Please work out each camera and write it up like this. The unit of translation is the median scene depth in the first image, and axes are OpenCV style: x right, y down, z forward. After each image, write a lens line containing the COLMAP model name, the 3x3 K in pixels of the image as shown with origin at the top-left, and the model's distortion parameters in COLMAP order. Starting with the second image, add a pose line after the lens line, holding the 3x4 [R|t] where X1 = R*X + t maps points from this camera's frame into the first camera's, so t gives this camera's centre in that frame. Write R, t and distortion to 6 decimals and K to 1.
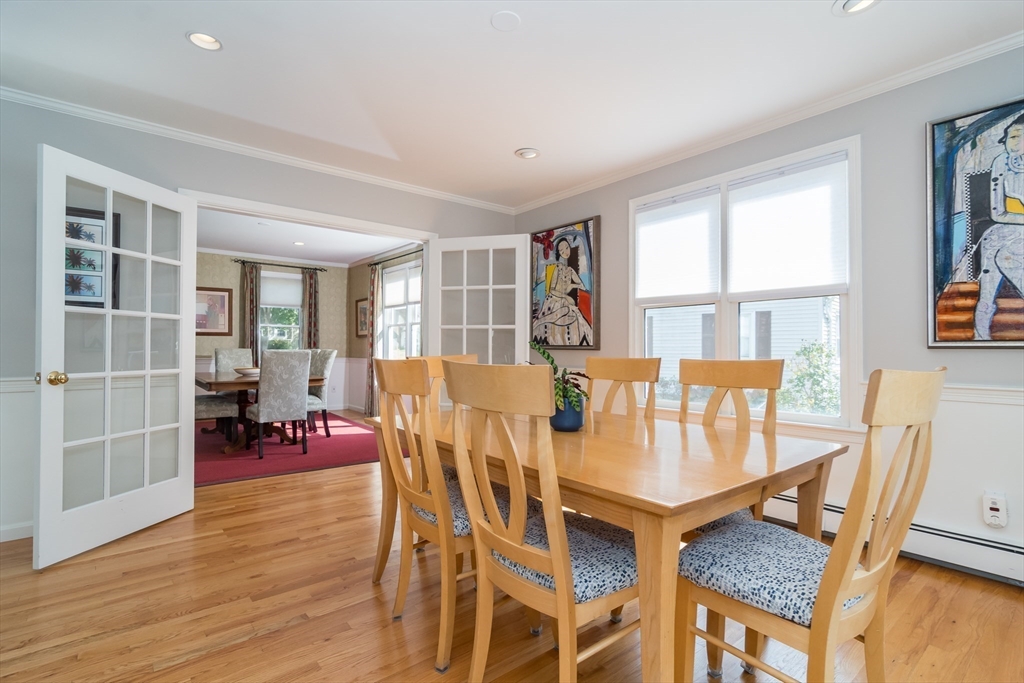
lens RADIAL K [[489.8, 0, 512.0], [0, 489.8, 341.5], [0, 0, 1]] dist [0.000191, 0.000417]
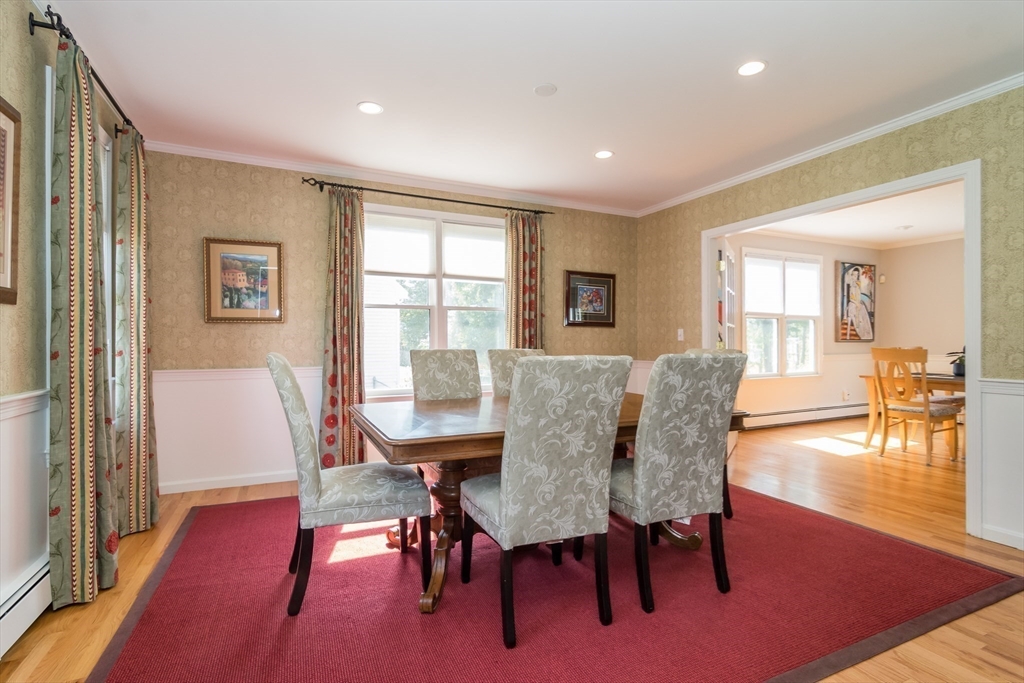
lens RADIAL K [[489.8, 0, 512.0], [0, 489.8, 341.5], [0, 0, 1]] dist [0.000191, 0.000417]
pose [[0.240197, -0.008276, 0.970689, -1.311627], [-0.011695, 0.999866, 0.011419, -0.000089], [-0.970654, -0.014095, 0.240068, 1.218221]]
